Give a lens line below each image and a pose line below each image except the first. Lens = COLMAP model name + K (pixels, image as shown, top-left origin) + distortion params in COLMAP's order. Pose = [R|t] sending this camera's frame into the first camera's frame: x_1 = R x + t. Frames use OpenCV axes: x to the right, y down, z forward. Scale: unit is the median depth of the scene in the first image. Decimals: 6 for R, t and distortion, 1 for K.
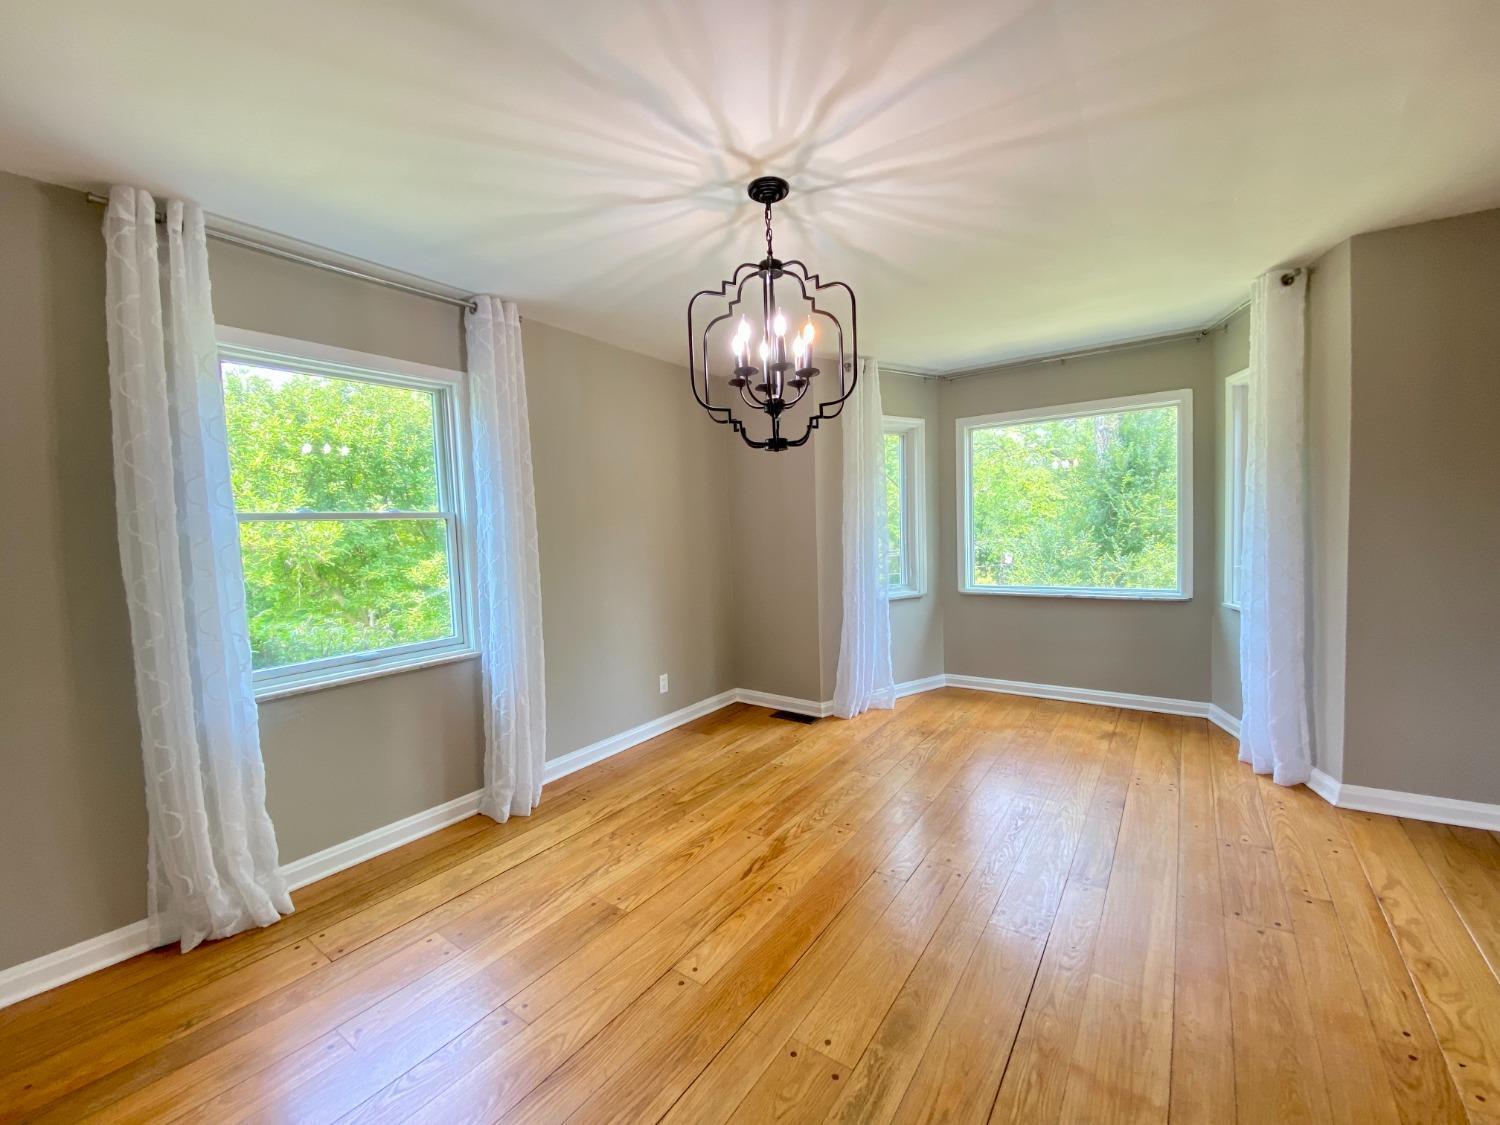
lens RADIAL K [[610.0, 0, 750.7], [0, 610.0, 560.7], [0, 0, 1]] dist [0.035649, -0.026966]
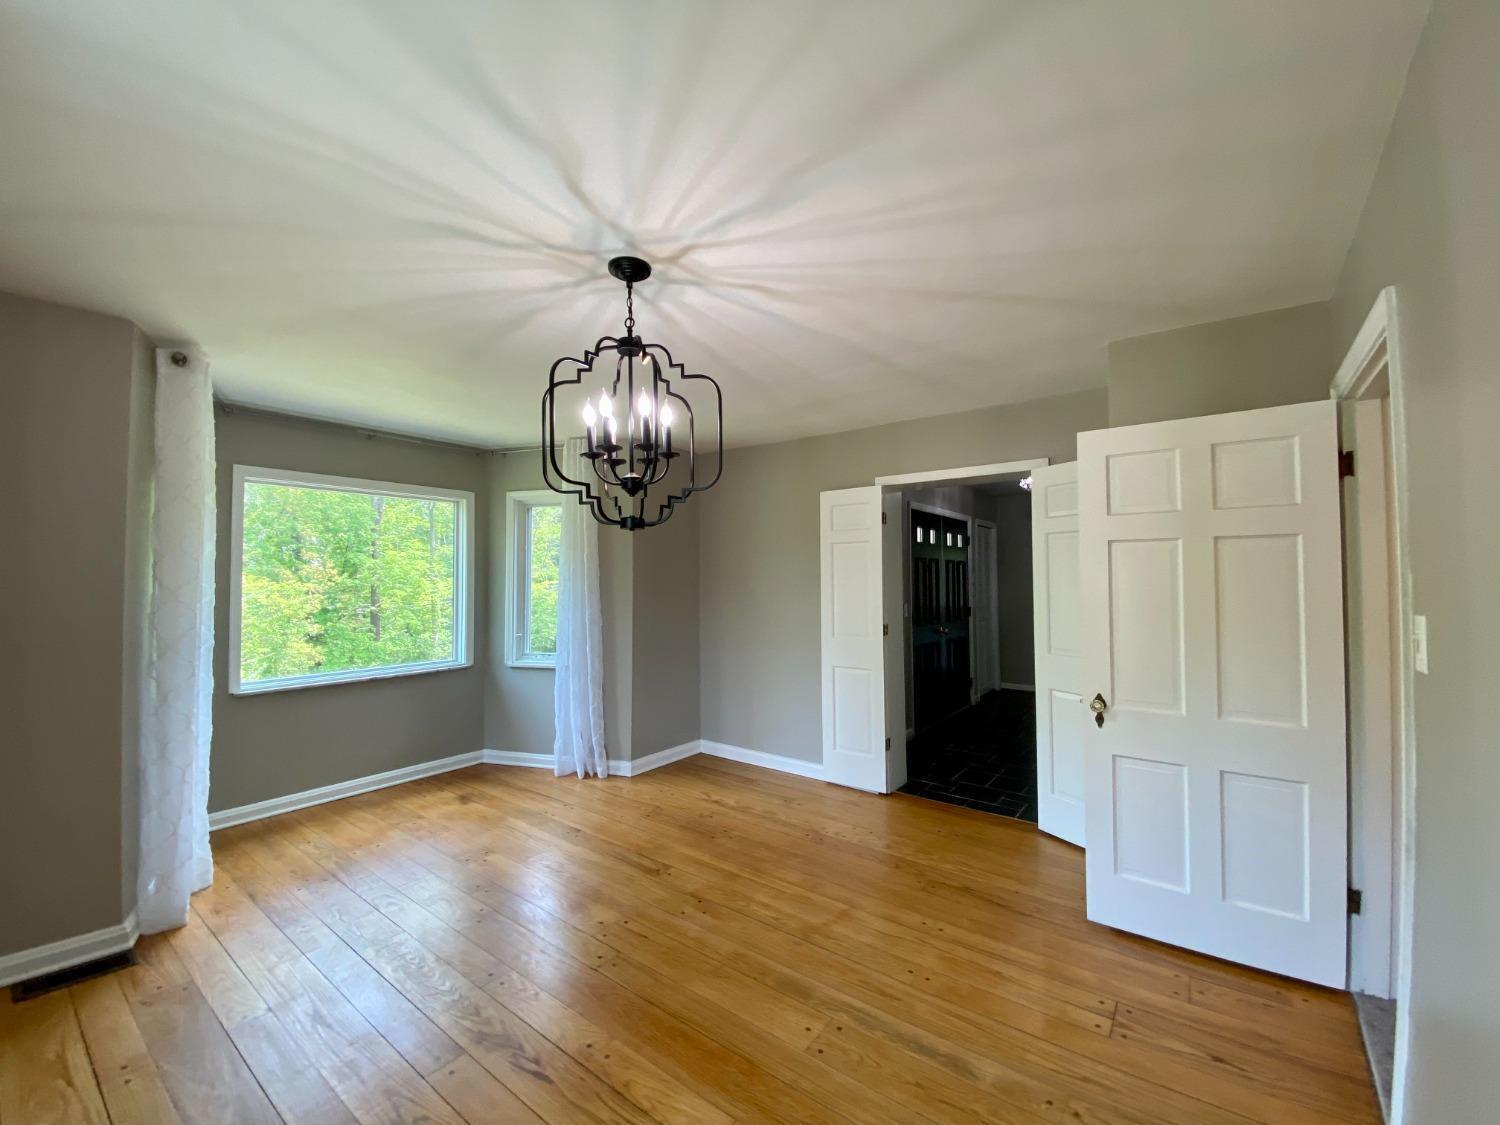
lens RADIAL K [[610.0, 0, 750.7], [0, 610.0, 560.7], [0, 0, 1]] dist [0.035649, -0.026966]
pose [[0.028476, 0.063235, 0.997592, -0.735773], [0.056451, 0.996303, -0.064765, -0.049363], [-0.997999, 0.058160, 0.024801, 0.648505]]
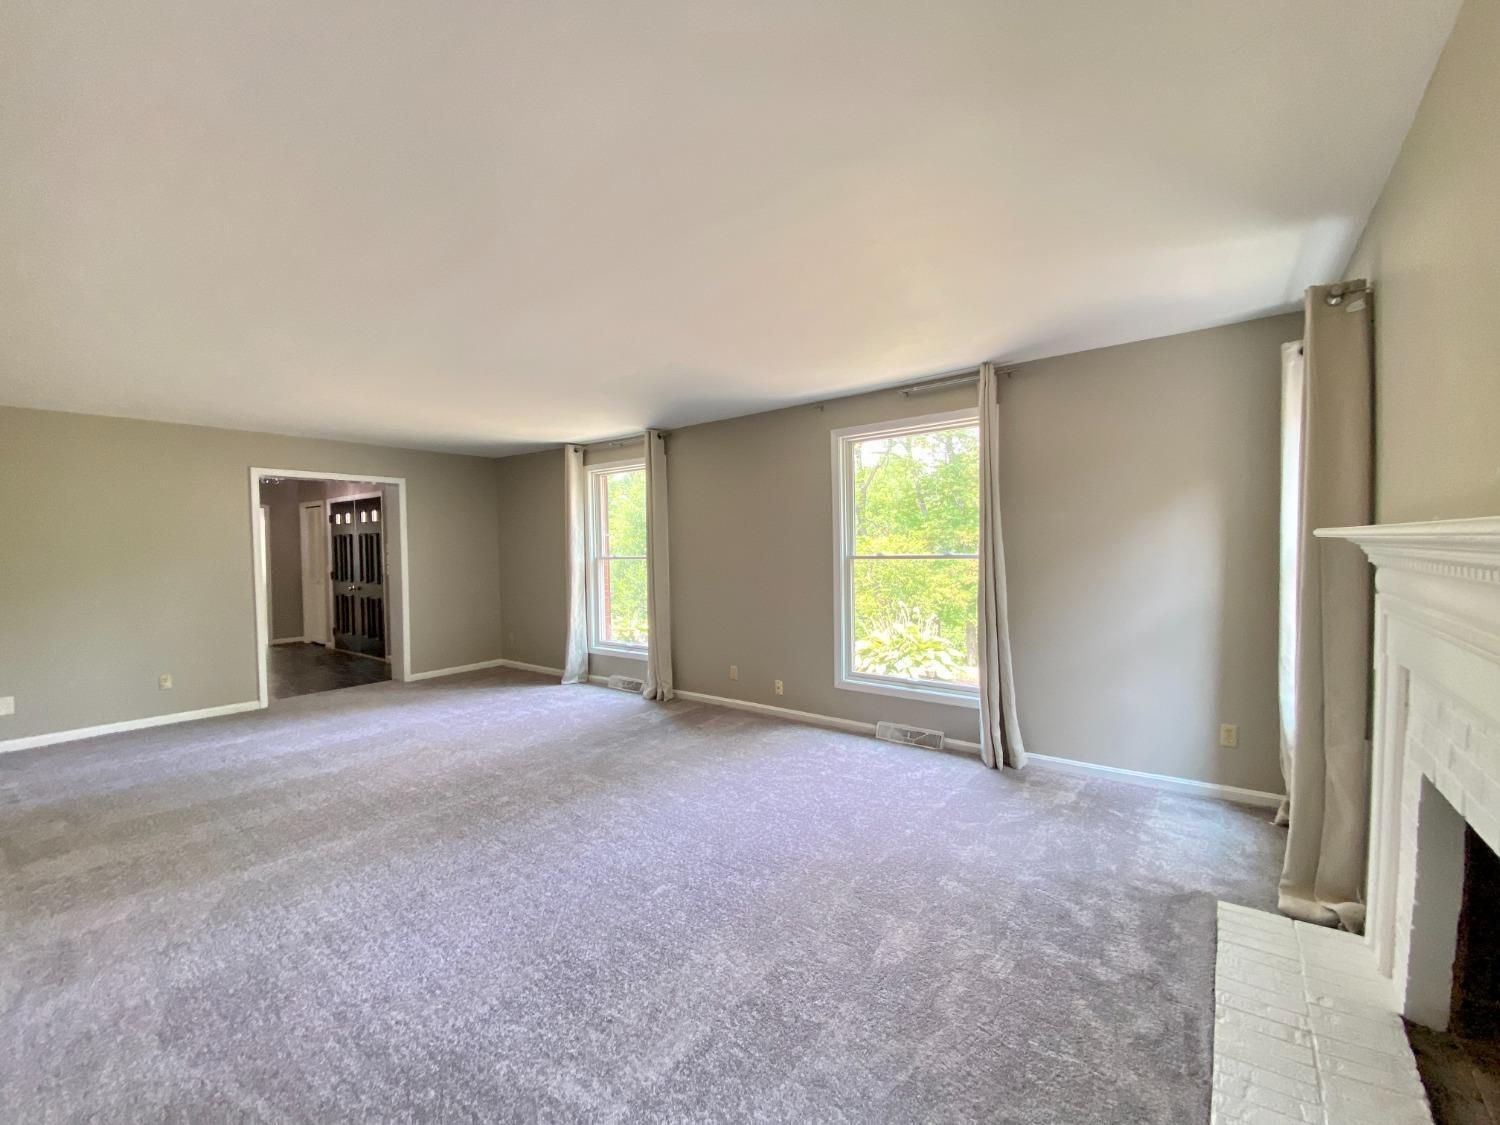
lens RADIAL K [[610.0, 0, 750.7], [0, 610.0, 560.7], [0, 0, 1]] dist [0.035649, -0.026966]
pose [[0.999068, 0.020188, -0.038159, 2.963542], [-0.021192, 0.999435, -0.026092, -0.007099], [0.037610, 0.026876, 0.998931, -2.378873]]
